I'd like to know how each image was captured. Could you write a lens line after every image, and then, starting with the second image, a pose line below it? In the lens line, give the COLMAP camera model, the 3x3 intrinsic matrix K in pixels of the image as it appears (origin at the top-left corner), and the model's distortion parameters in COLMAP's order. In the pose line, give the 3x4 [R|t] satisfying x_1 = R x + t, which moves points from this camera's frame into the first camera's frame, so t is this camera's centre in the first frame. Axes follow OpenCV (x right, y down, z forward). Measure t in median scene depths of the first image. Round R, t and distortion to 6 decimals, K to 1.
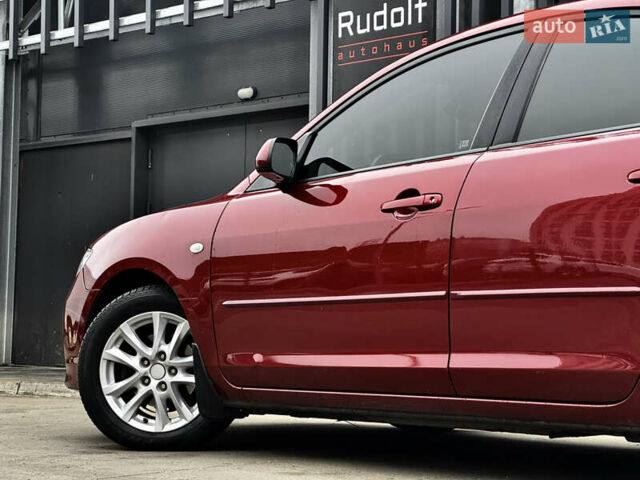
lens RADIAL K [[1444.4, 0, 320.0], [0, 1444.4, 240.0], [0, 0, 1]] dist [-0.085822, 5.256810]
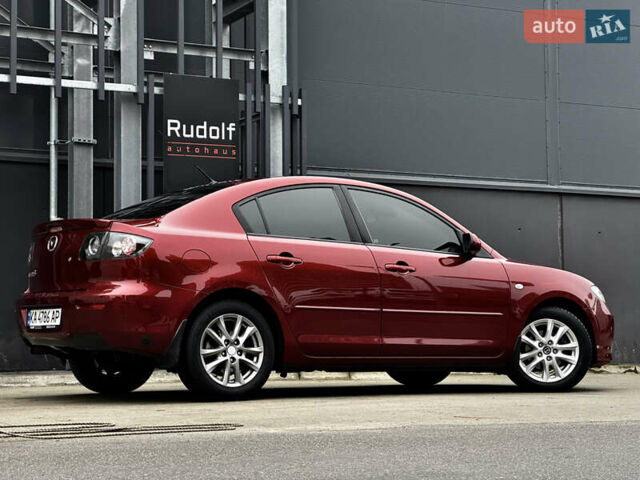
lens RADIAL K [[1444.4, 0, 320.0], [0, 1444.4, 240.0], [0, 0, 1]] dist [-0.085822, 5.256810]
pose [[0.372915, 0.071842, 0.925080, -2.182992], [-0.054281, 0.996980, -0.055545, 0.066006], [-0.926277, -0.029501, 0.375688, 0.513945]]
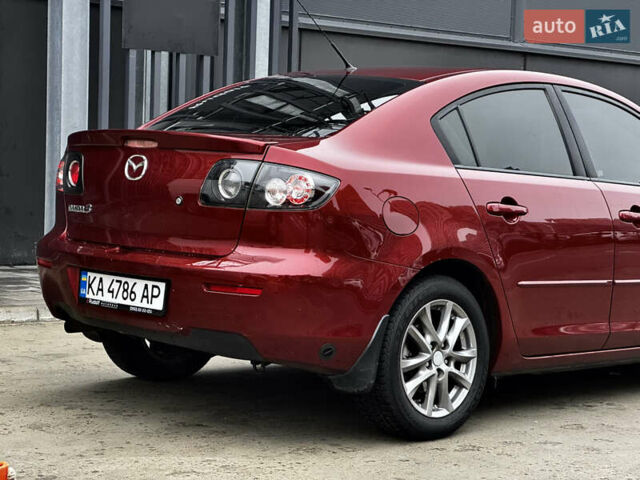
lens RADIAL K [[1444.4, 0, 320.0], [0, 1444.4, 240.0], [0, 0, 1]] dist [-0.085822, 5.256810]
pose [[0.185311, -0.039986, 0.981866, -1.212220], [-0.098899, 0.993340, 0.059119, -0.128305], [-0.977690, -0.108061, 0.180122, 1.760774]]
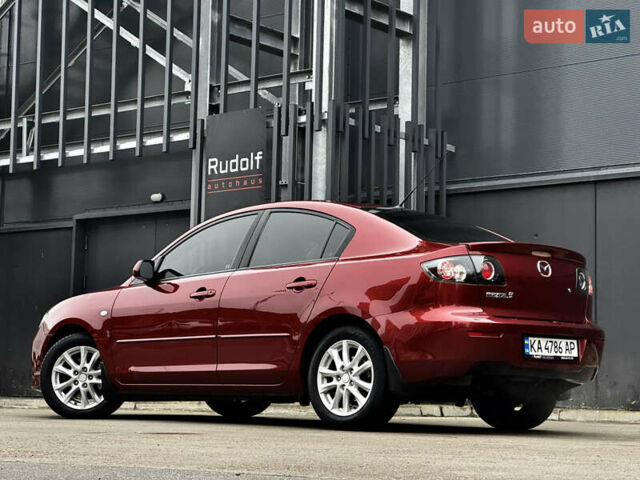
lens RADIAL K [[1444.4, 0, 320.0], [0, 1444.4, 240.0], [0, 0, 1]] dist [-0.085822, 5.256810]
pose [[0.999201, 0.010625, 0.038534, 0.125182], [-0.009138, 0.999214, -0.038574, -0.020083], [-0.038914, 0.038191, 0.998512, -0.930831]]
